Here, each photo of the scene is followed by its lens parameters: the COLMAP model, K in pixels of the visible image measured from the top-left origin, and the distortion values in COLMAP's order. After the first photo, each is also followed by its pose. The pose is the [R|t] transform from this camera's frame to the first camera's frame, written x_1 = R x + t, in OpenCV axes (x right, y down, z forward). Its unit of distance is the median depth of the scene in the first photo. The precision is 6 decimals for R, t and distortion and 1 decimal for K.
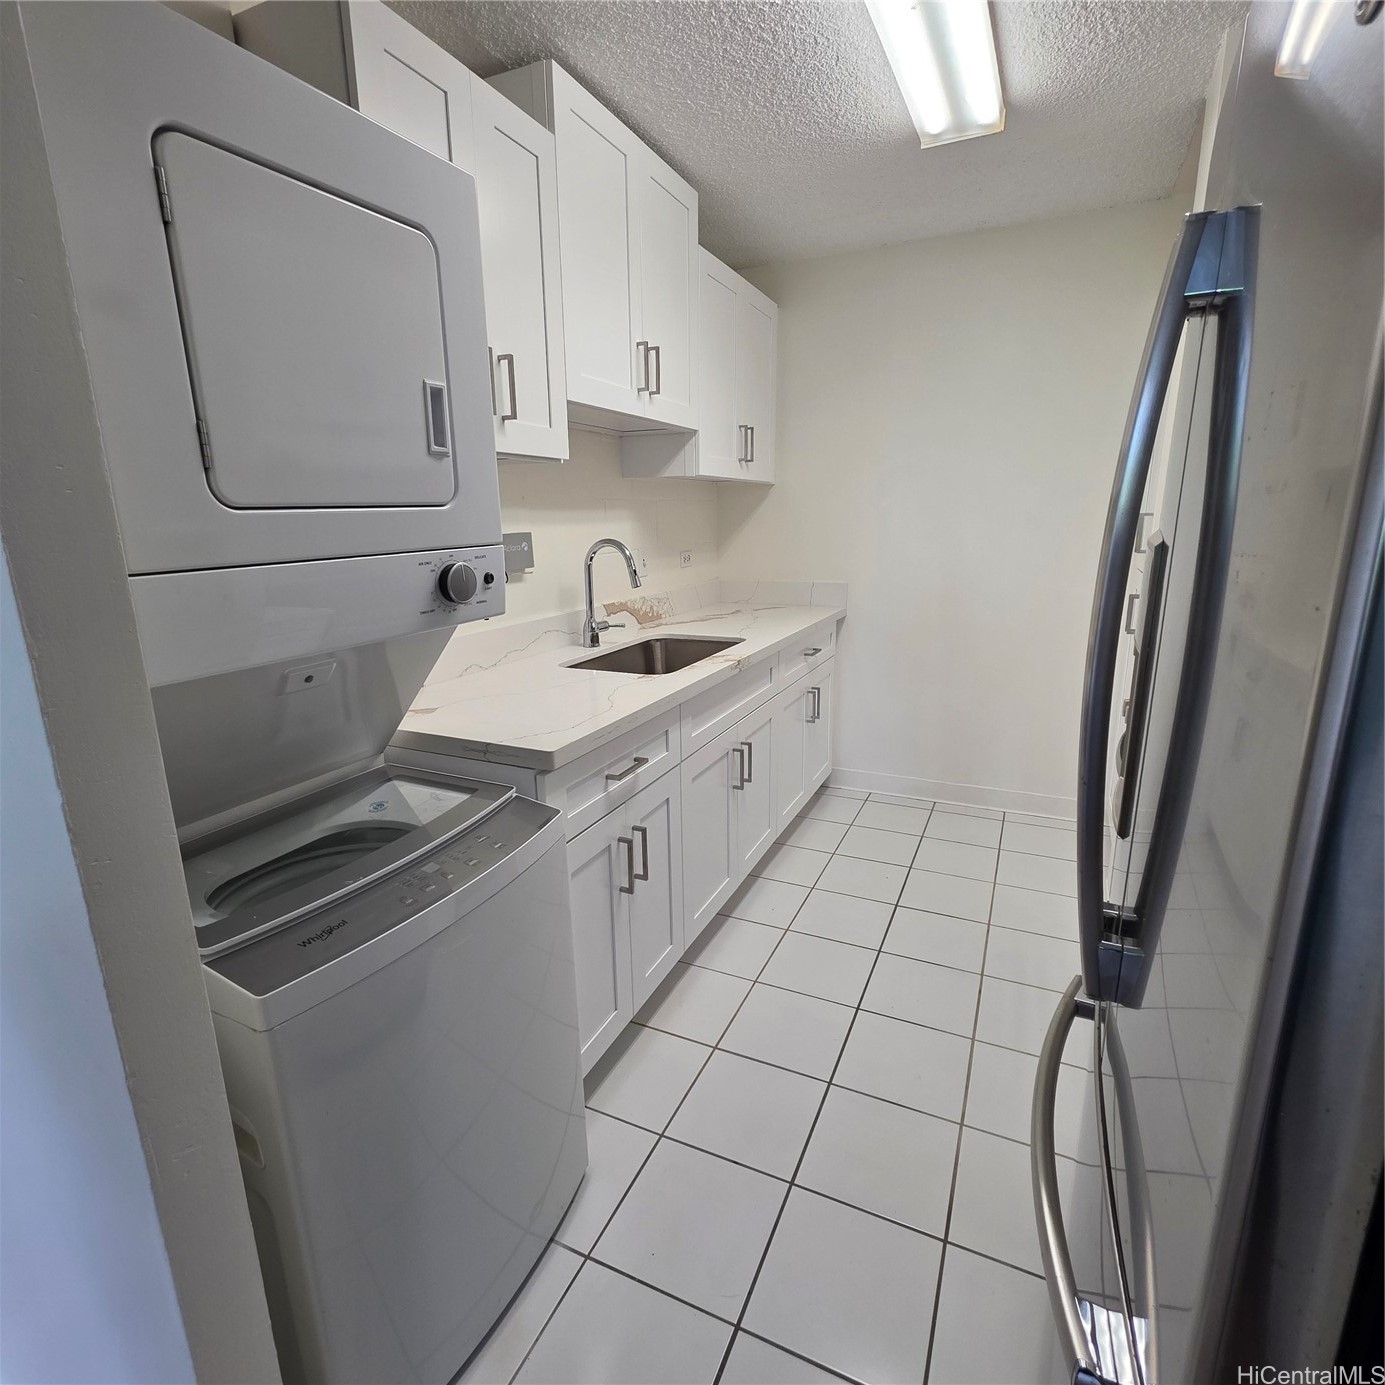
lens RADIAL K [[745.4, 0, 689.7], [0, 745.4, 695.6], [0, 0, 1]] dist [0.002196, 0.000127]
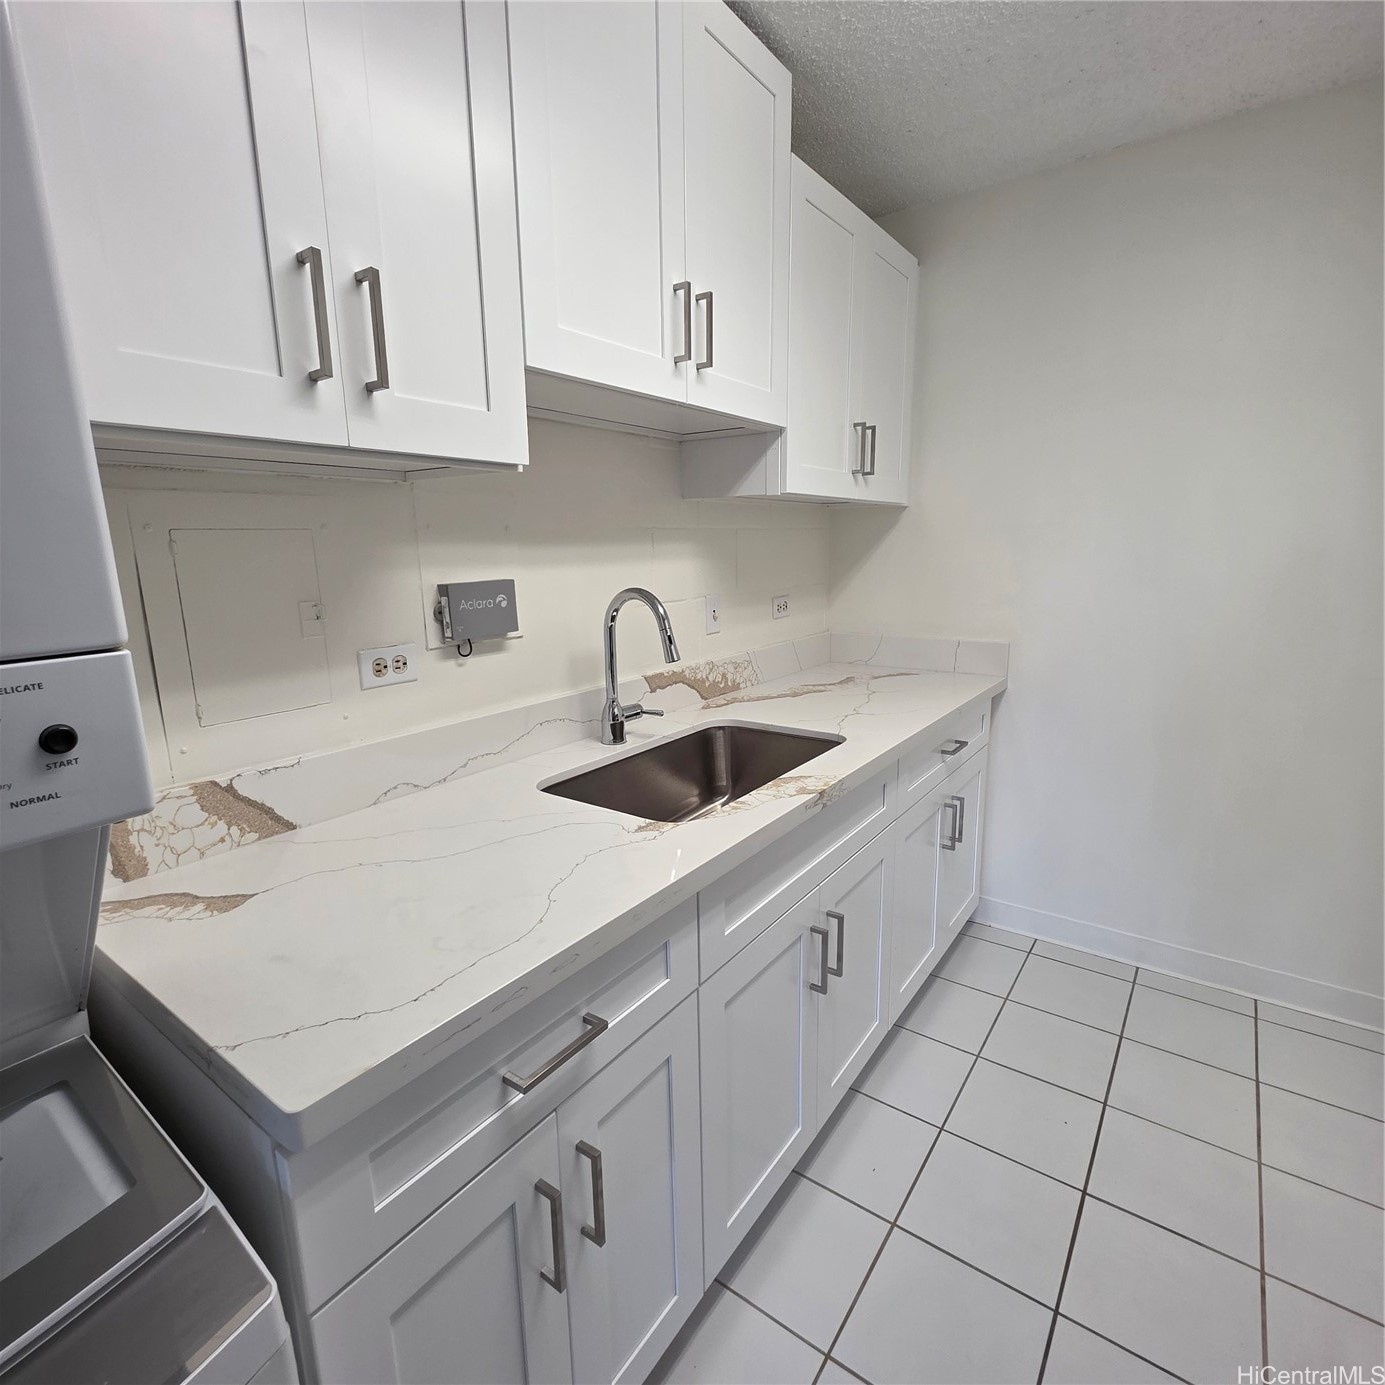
lens RADIAL K [[745.4, 0, 688.5], [0, 745.4, 693.3], [0, 0, 1]] dist [0.002196, 0.000127]
pose [[0.981700, 0.034928, -0.187204, 0.063445], [-0.041769, 0.998591, -0.032722, -0.092368], [0.185797, 0.039943, 0.981776, 0.342045]]
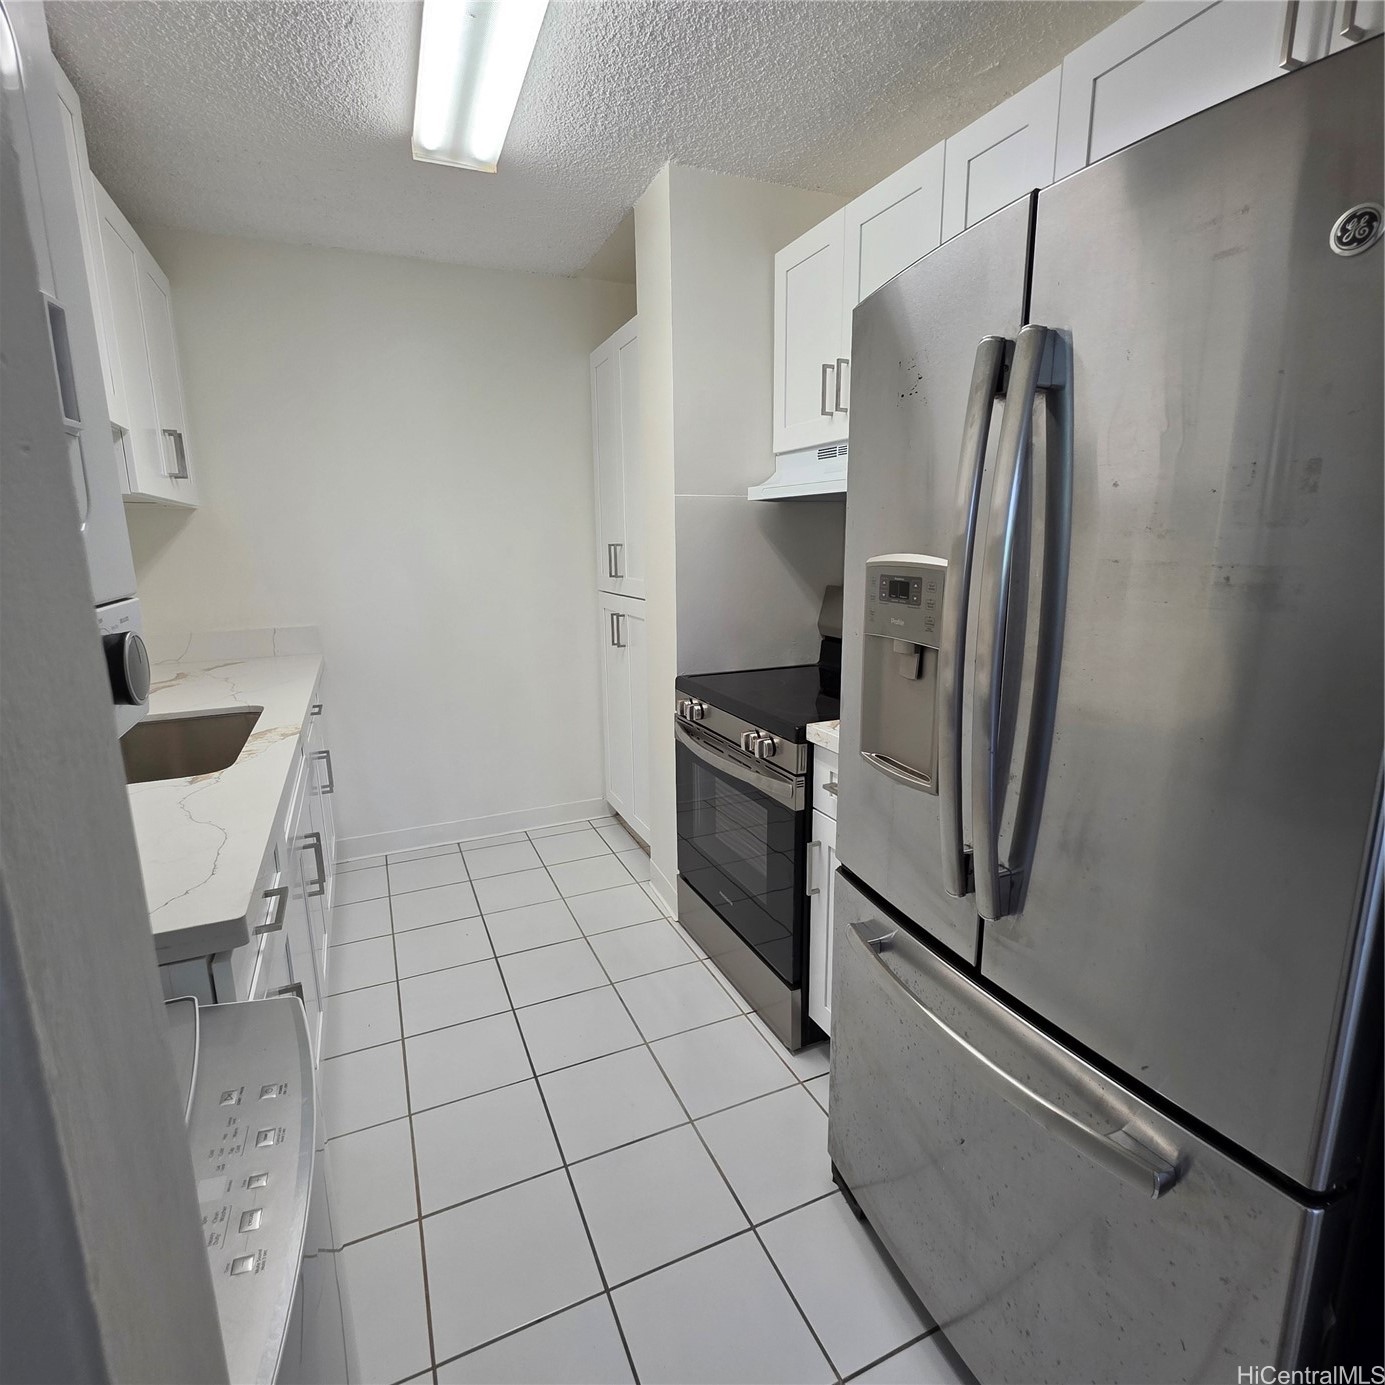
lens RADIAL K [[745.4, 0, 693.7], [0, 745.4, 692.7], [0, 0, 1]] dist [0.002196, 0.000127]
pose [[0.649117, -0.150905, 0.745570, -0.220144], [0.187959, 0.981552, 0.035026, -0.032786], [-0.737101, 0.117400, 0.665506, 0.161012]]
